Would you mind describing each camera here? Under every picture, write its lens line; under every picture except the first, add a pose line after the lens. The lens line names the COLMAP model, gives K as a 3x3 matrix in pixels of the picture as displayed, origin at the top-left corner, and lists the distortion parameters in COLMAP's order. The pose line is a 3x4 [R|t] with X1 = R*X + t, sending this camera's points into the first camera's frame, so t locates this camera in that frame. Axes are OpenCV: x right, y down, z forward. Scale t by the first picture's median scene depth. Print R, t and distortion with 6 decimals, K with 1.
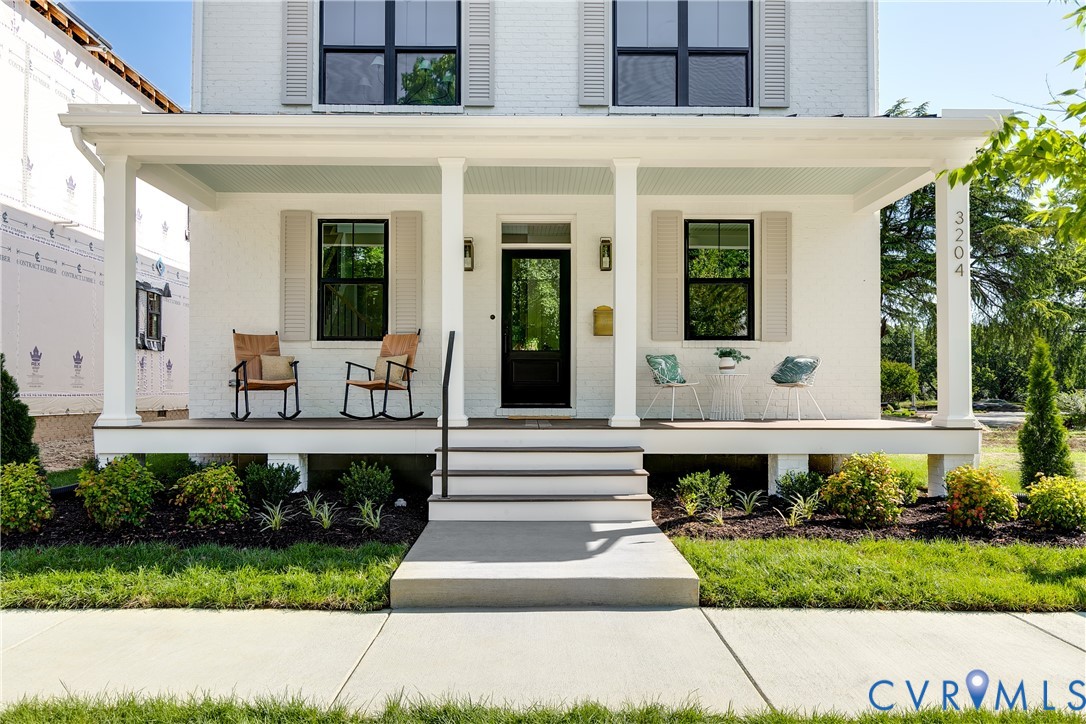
lens RADIAL K [[768.8, 0, 543.7], [0, 768.8, 335.6], [0, 0, 1]] dist [-0.002392, -0.001771]
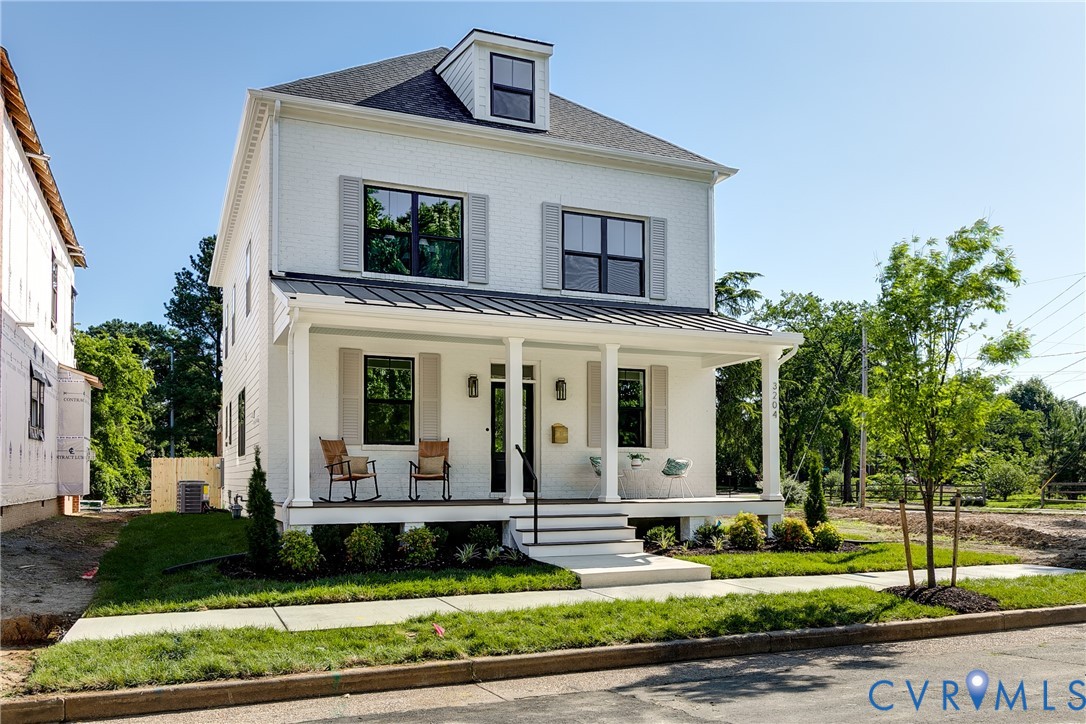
lens RADIAL K [[870.4, 0, 543.0], [0, 870.4, 362.0], [0, 0, 1]] dist [-0.001978, 0.000845]
pose [[0.926874, 0.046486, 0.372484, -0.642141], [-0.024524, 0.997681, -0.063484, -0.054062], [-0.374572, 0.049707, 0.925865, -0.620999]]
